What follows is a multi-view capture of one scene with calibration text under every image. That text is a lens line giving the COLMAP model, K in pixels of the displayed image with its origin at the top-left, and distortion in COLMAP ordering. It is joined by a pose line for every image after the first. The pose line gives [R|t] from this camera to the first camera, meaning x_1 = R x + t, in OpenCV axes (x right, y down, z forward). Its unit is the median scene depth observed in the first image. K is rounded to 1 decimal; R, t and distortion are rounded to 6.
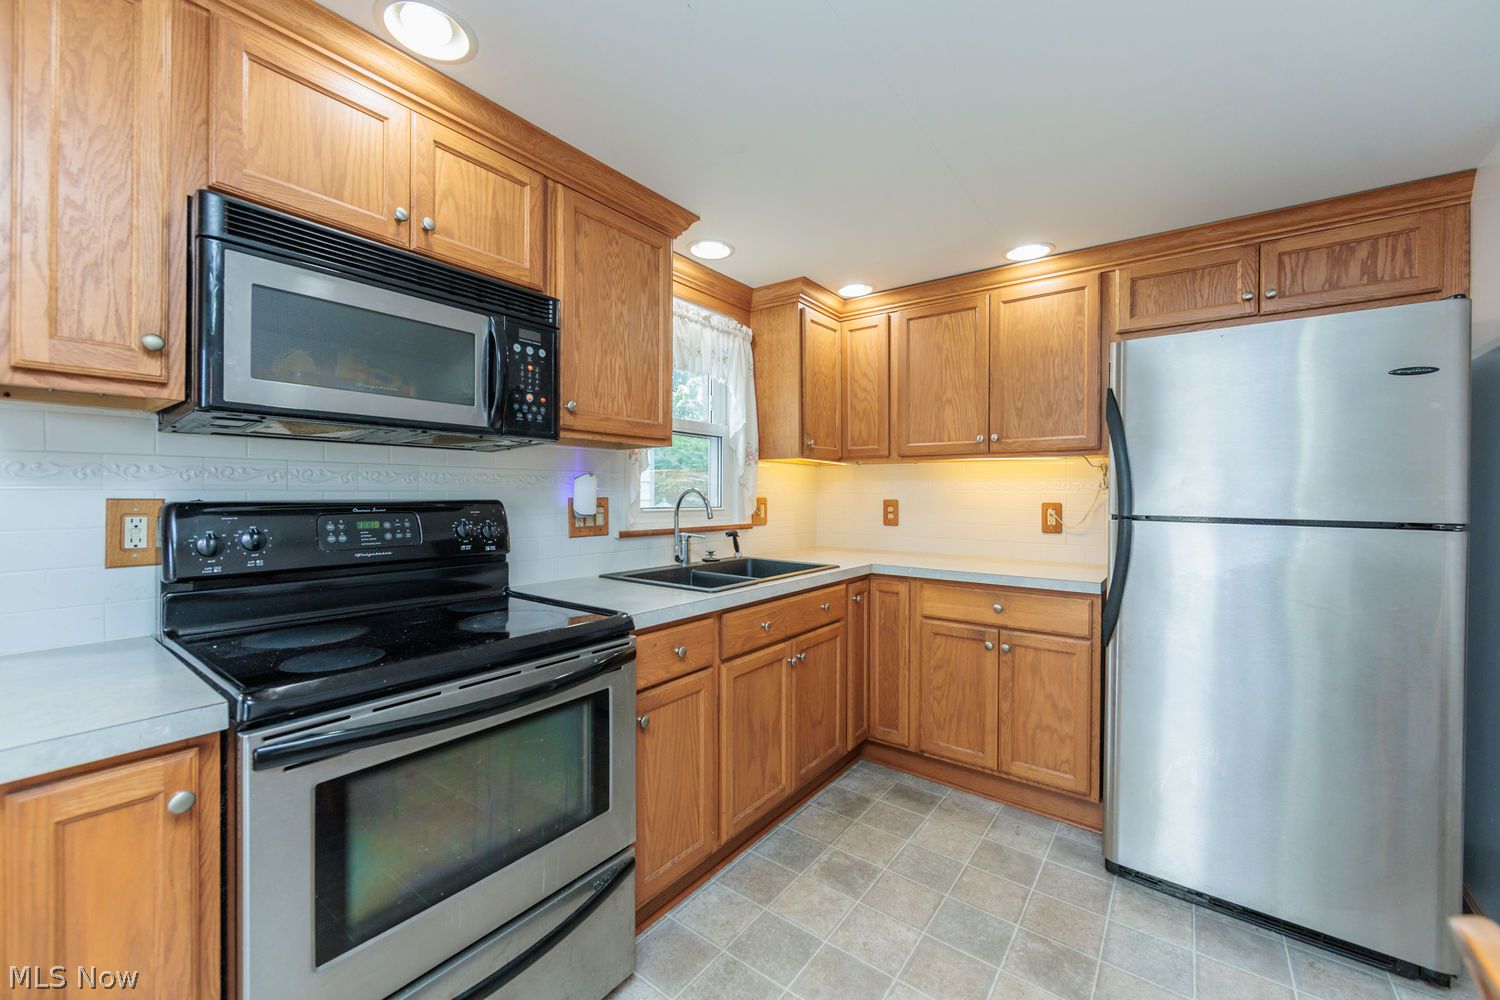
lens RADIAL K [[586.2, 0, 750.1], [0, 586.2, 495.6], [0, 0, 1]] dist [0.002211, -0.000077]
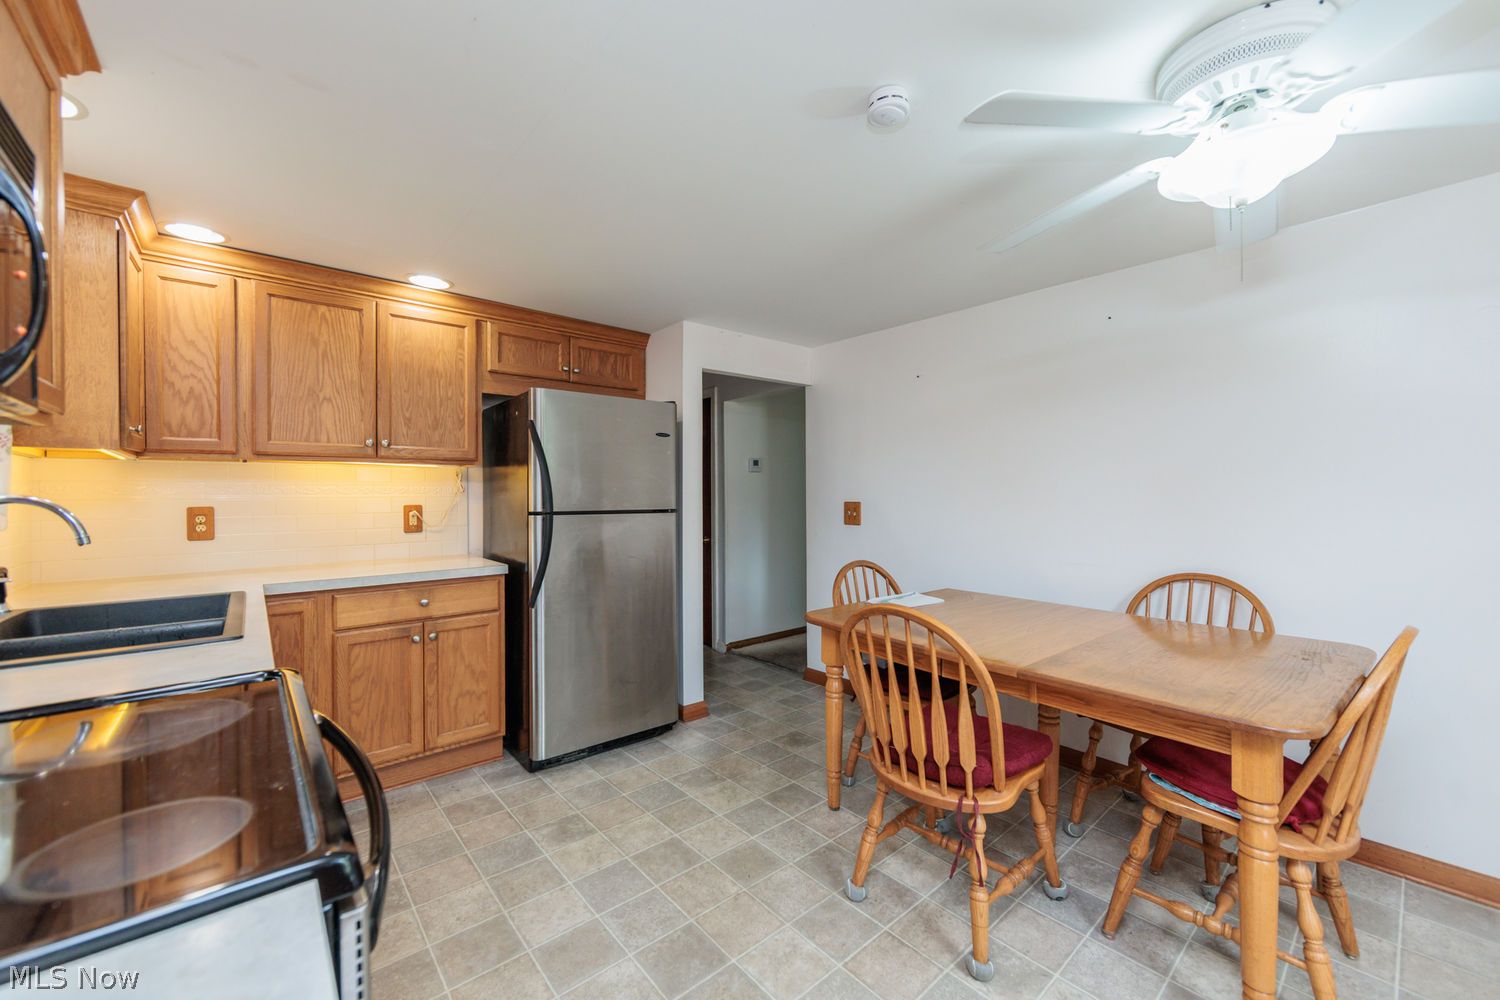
lens RADIAL K [[586.2, 0, 749.3], [0, 586.2, 494.5], [0, 0, 1]] dist [0.002211, -0.000077]
pose [[0.221345, -0.009448, 0.975150, -0.475344], [0.010479, 0.999918, 0.007309, -0.009846], [-0.975139, 0.008601, 0.221426, 0.154804]]
